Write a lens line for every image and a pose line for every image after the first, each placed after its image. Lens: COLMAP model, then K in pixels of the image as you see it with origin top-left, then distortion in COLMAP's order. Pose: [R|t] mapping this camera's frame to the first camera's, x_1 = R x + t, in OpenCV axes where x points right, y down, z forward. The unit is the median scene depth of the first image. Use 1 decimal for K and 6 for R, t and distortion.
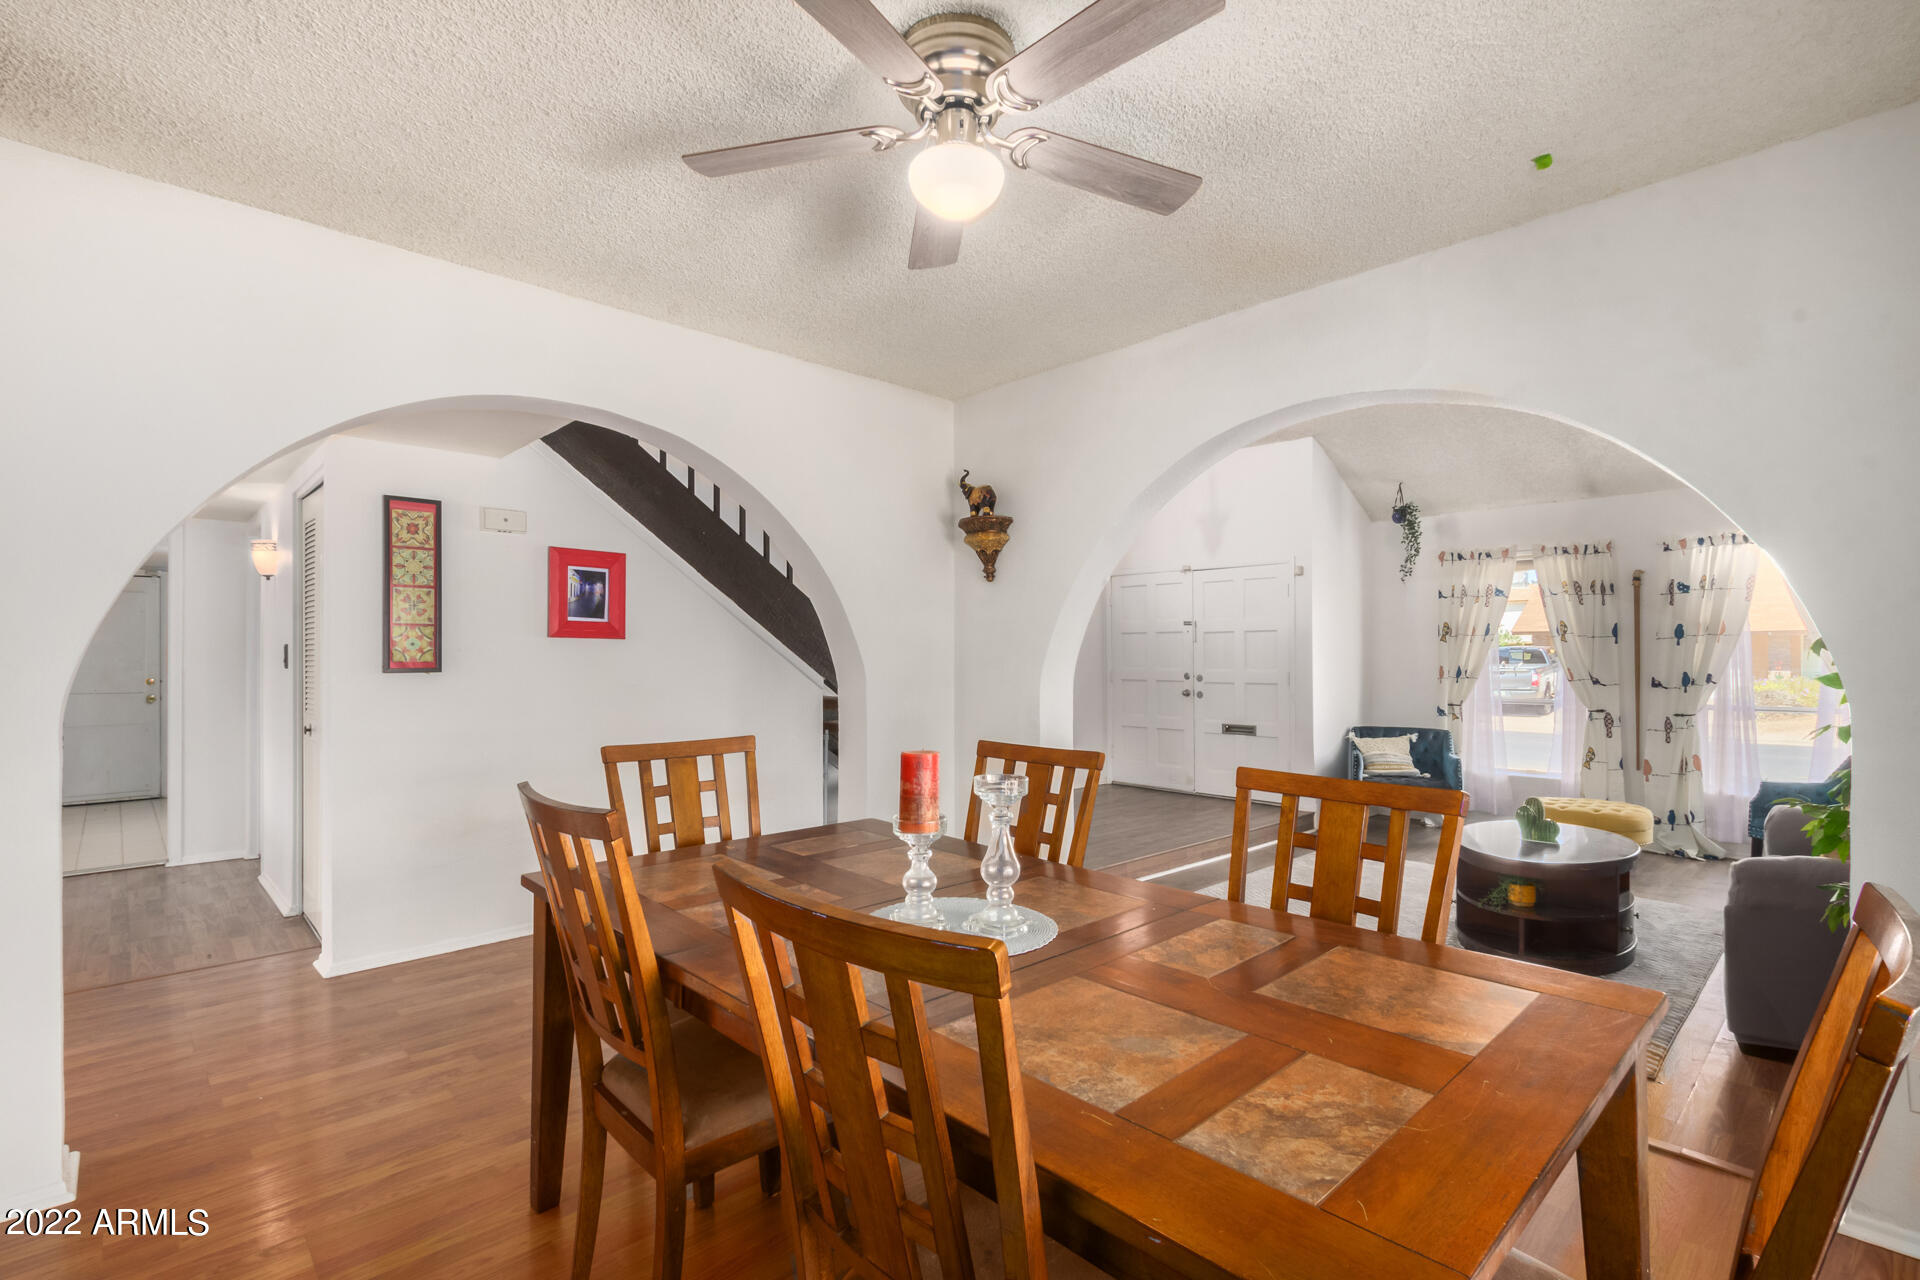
lens RADIAL K [[890.4, 0, 965.4], [0, 890.4, 647.7], [0, 0, 1]] dist [0.021817, -0.012482]
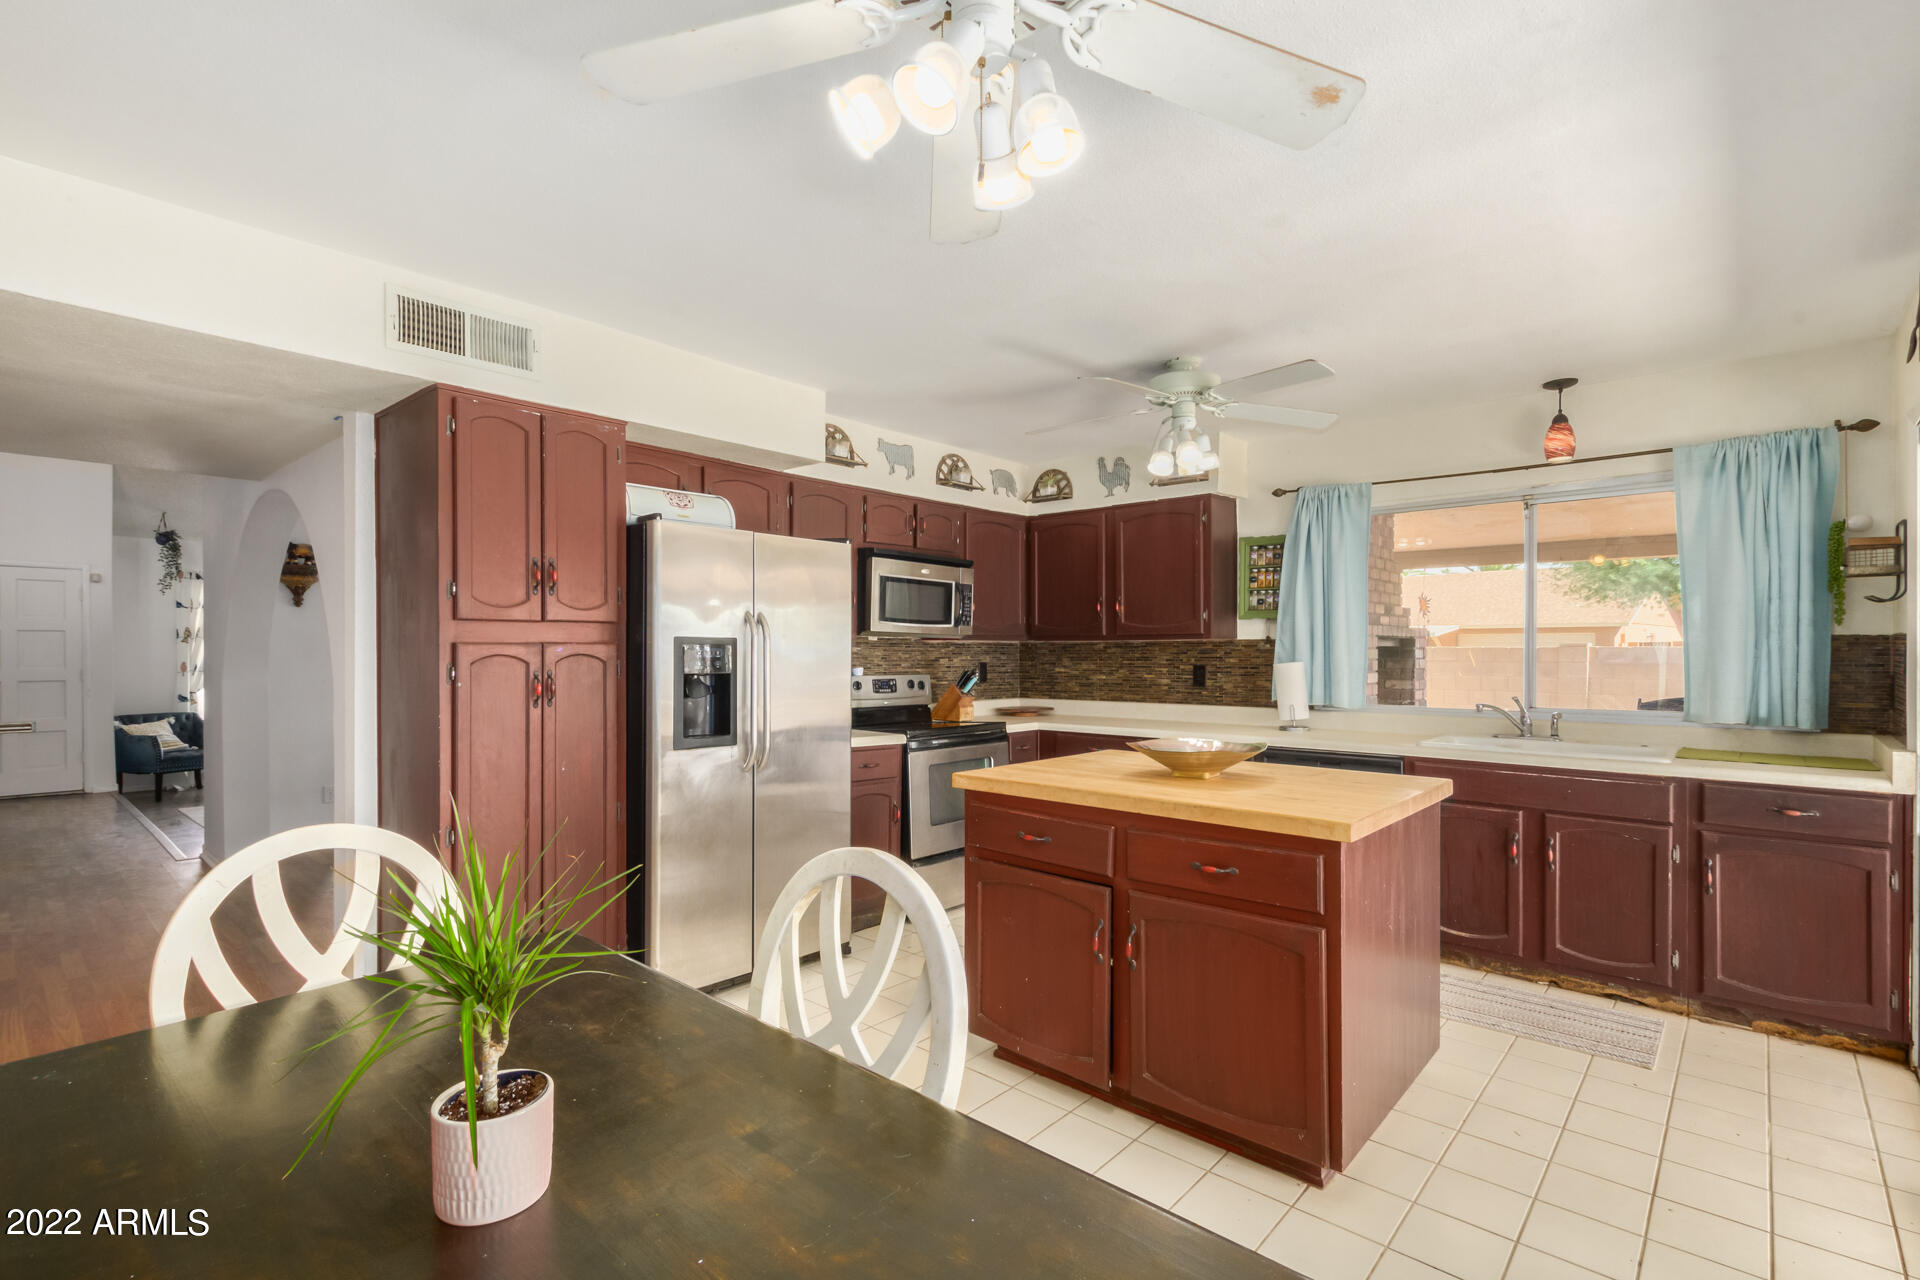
lens RADIAL K [[896.6, 0, 949.6], [0, 896.6, 650.1], [0, 0, 1]] dist [0.020089, -0.000113]
pose [[-0.050758, -0.002697, 0.998707, -0.877458], [-0.007686, 0.999968, 0.002310, -0.008042], [-0.998681, -0.007559, -0.050777, -0.005251]]
